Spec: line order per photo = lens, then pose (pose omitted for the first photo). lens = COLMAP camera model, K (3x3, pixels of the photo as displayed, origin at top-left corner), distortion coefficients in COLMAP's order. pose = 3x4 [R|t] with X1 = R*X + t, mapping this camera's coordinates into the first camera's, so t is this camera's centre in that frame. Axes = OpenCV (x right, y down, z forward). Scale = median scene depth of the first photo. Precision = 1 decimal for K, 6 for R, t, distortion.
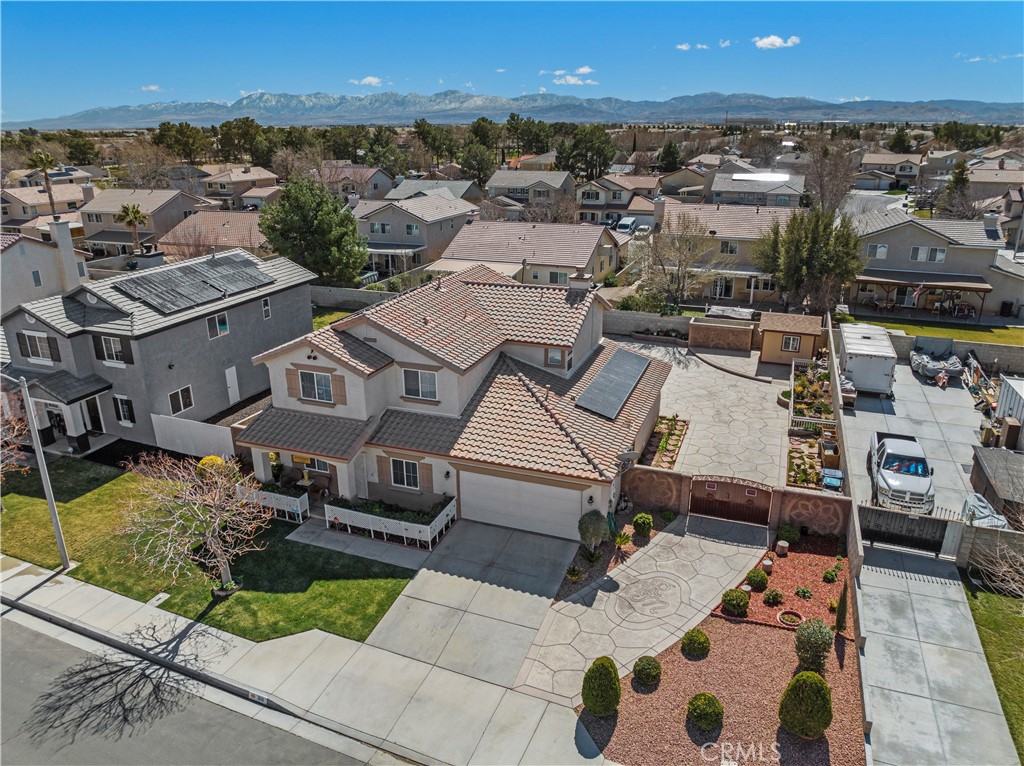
lens RADIAL K [[725.4, 0, 510.3], [0, 725.4, 369.8], [0, 0, 1]] dist [-0.051137, 0.022592]
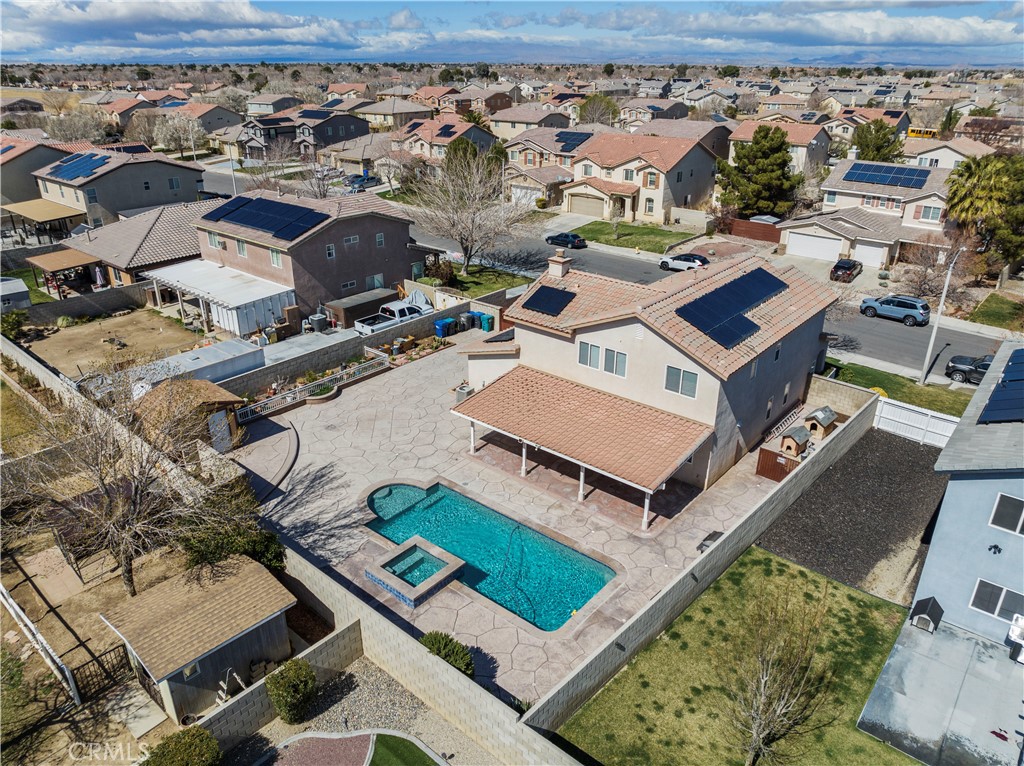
lens RADIAL K [[725.4, 0, 513.0], [0, 725.4, 381.1], [0, 0, 1]] dist [-0.051137, 0.022592]
pose [[-0.943198, -0.133263, 0.304333, -0.220847], [0.107842, 0.743620, 0.659848, -0.843501], [-0.314242, 0.655188, -0.687009, 2.237366]]
